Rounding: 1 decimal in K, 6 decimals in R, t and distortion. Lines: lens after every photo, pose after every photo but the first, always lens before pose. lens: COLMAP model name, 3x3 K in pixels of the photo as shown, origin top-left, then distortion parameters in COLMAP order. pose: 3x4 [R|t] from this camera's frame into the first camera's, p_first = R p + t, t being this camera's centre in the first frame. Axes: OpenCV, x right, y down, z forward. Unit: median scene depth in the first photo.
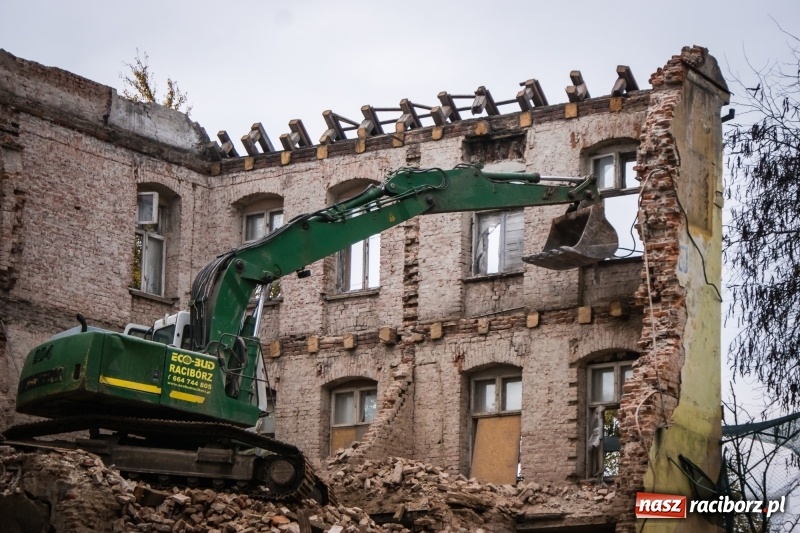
lens RADIAL K [[2329.8, 0, 391.2], [0, 2329.8, 270.3], [0, 0, 1]] dist [0.096970, 0.546522]
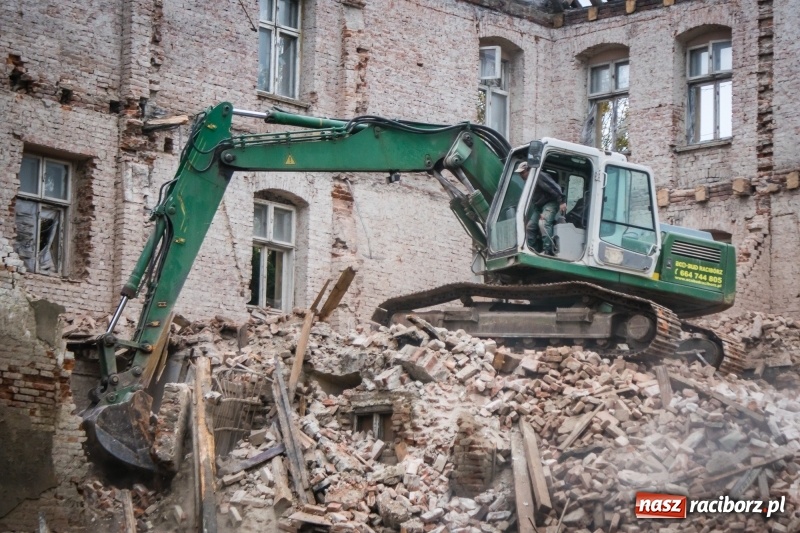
lens RADIAL K [[2329.8, 0, 391.2], [0, 2329.8, 270.3], [0, 0, 1]] dist [0.096970, 0.546522]
pose [[0.989523, -0.018879, -0.143133, -0.007278], [0.027311, 0.997991, 0.057173, 0.003312], [0.141766, -0.060483, 0.988051, 0.021106]]
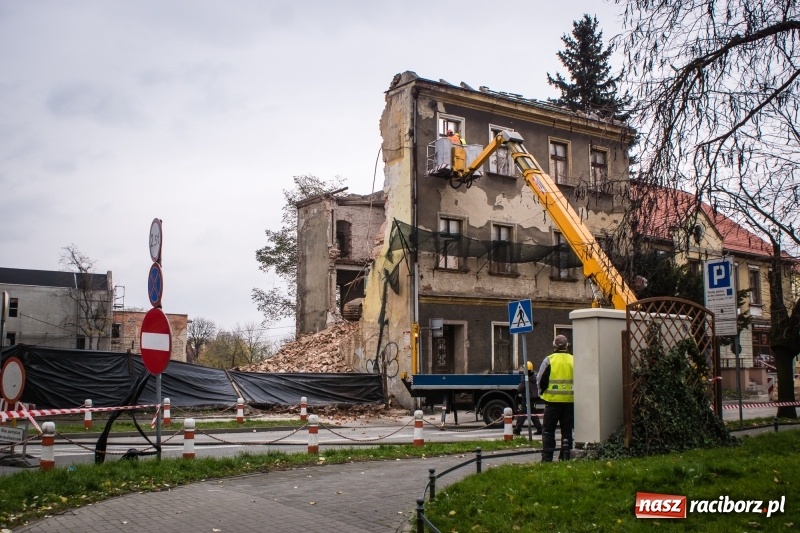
lens RADIAL K [[815.2, 0, 388.5], [0, 815.2, 277.2], [0, 0, 1]] dist [-0.130410, 0.126033]
pose [[-0.360293, -0.132463, -0.923386, 0.755229], [0.202129, 0.955264, -0.215904, 0.229137], [0.910677, -0.264432, -0.317401, 1.113812]]
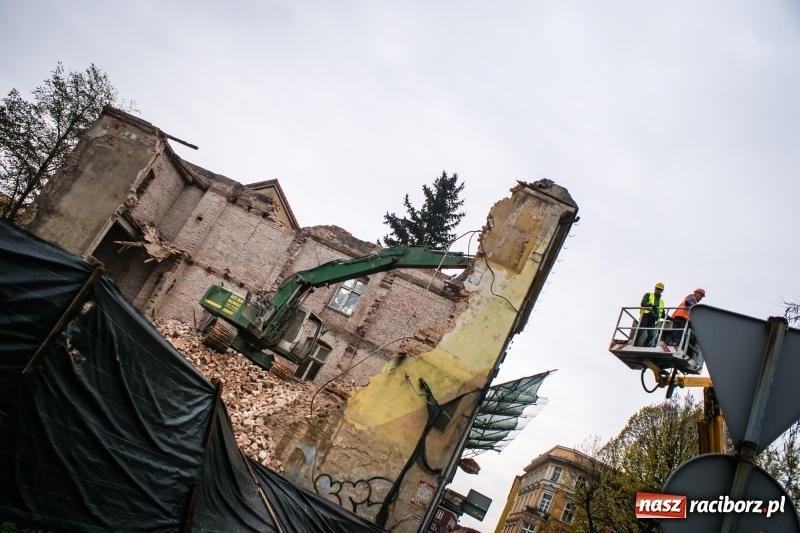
lens RADIAL K [[631.1, 0, 389.4], [0, 631.1, 276.6], [0, 0, 1]] dist [-0.137242, 0.001403]
pose [[0.490720, -0.109496, -0.864410, 0.444855], [-0.253291, 0.931303, -0.261761, 0.118296], [0.833689, 0.347398, 0.429274, 0.684064]]
